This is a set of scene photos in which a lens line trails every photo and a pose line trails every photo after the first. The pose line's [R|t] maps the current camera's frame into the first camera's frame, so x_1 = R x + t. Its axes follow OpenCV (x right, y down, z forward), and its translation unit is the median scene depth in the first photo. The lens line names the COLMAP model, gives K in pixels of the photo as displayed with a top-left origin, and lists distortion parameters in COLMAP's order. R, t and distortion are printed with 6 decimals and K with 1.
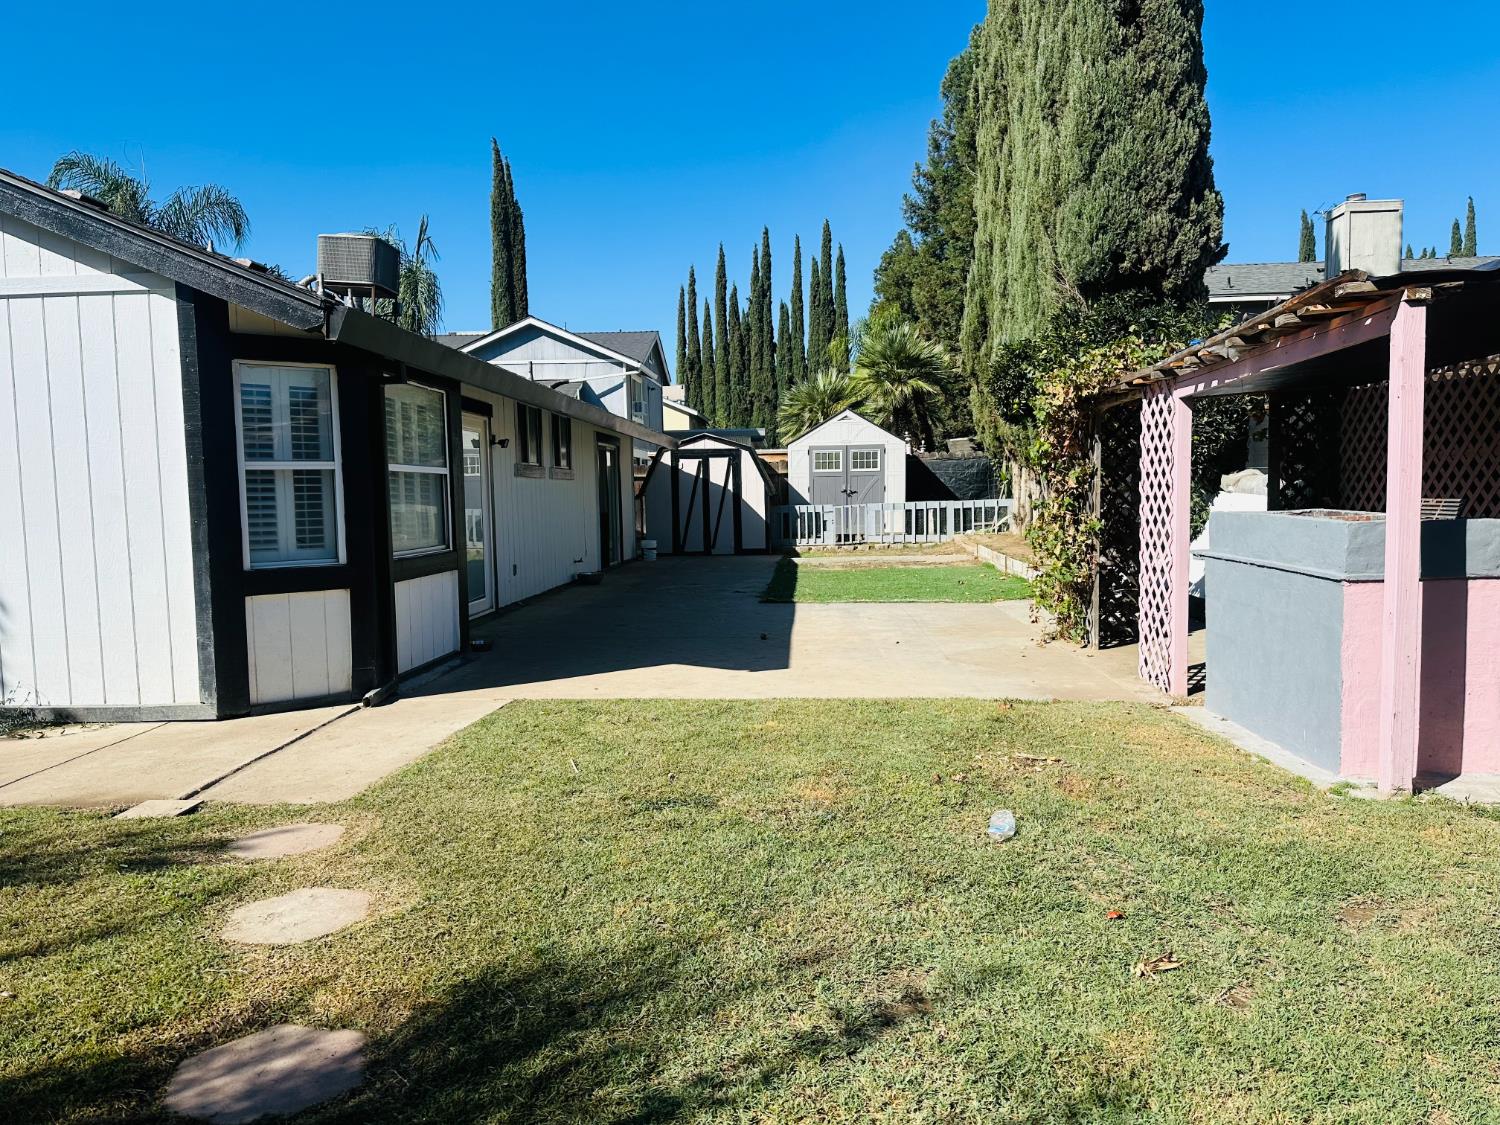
lens RADIAL K [[1068.4, 0, 745.4], [0, 1068.4, 561.7], [0, 0, 1]] dist [0.019484, -0.024320]
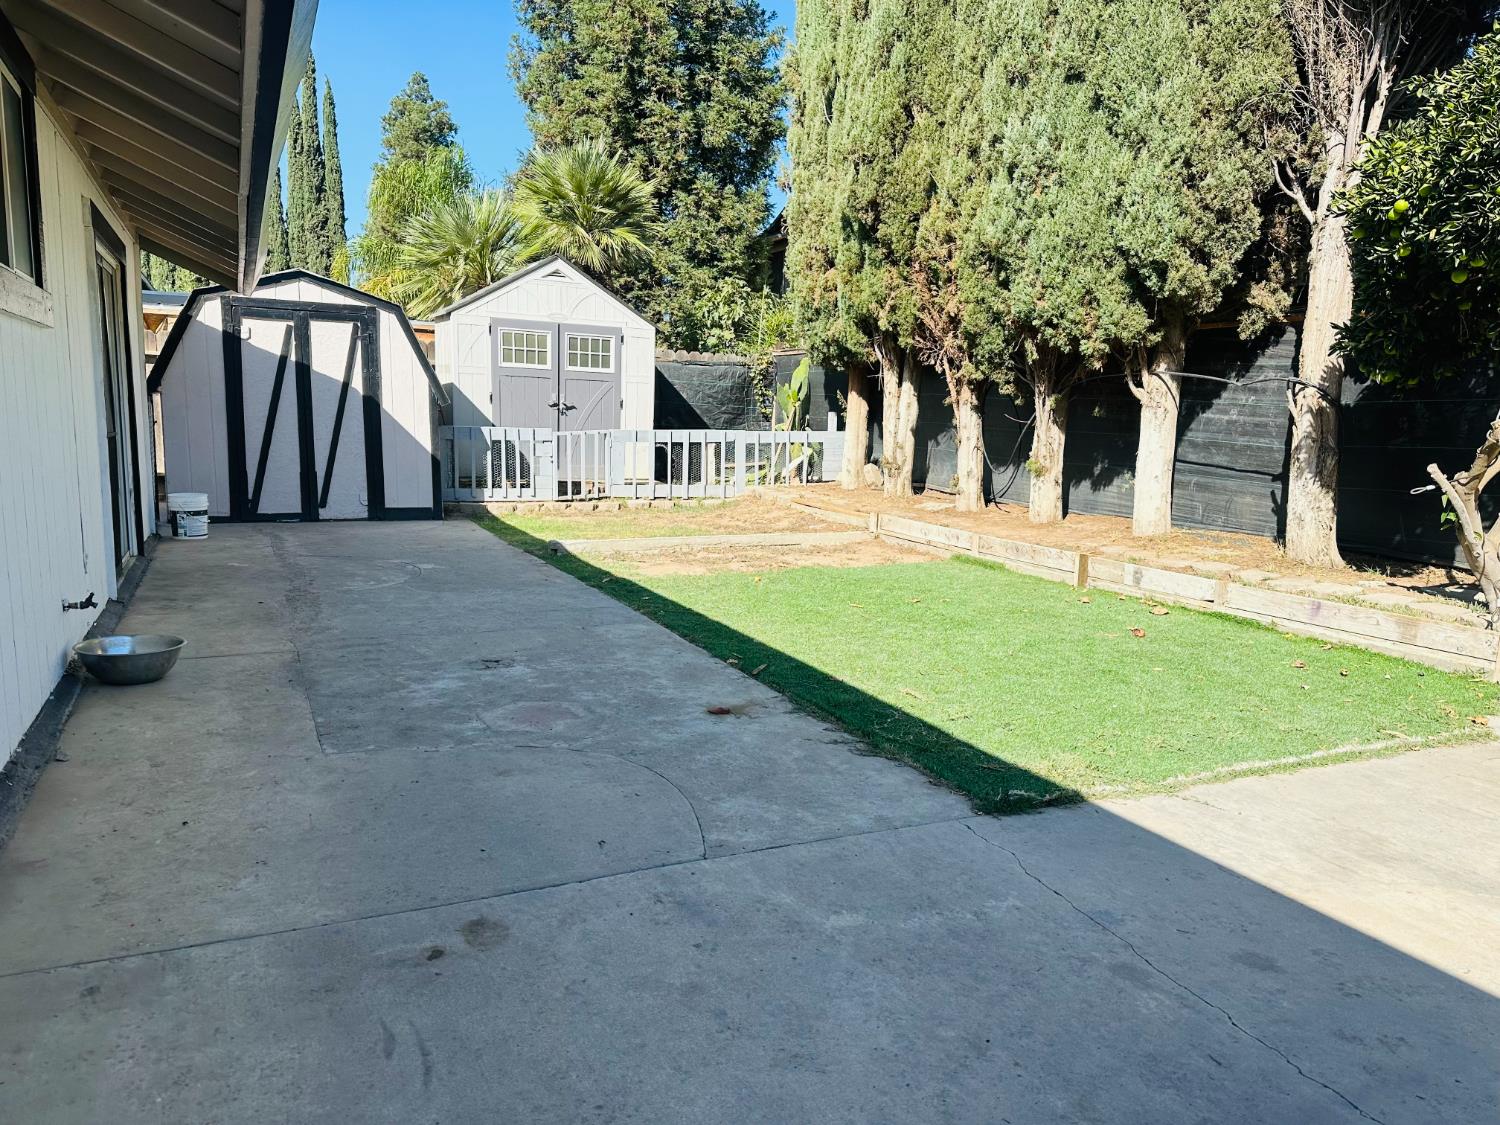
lens RADIAL K [[1068.4, 0, 755.5], [0, 1068.4, 574.7], [0, 0, 1]] dist [0.019484, -0.024320]
pose [[0.867703, -0.024288, 0.496490, -0.103374], [-0.017564, 0.996684, 0.079454, -0.023588], [-0.496773, -0.077663, 0.864399, 0.461506]]
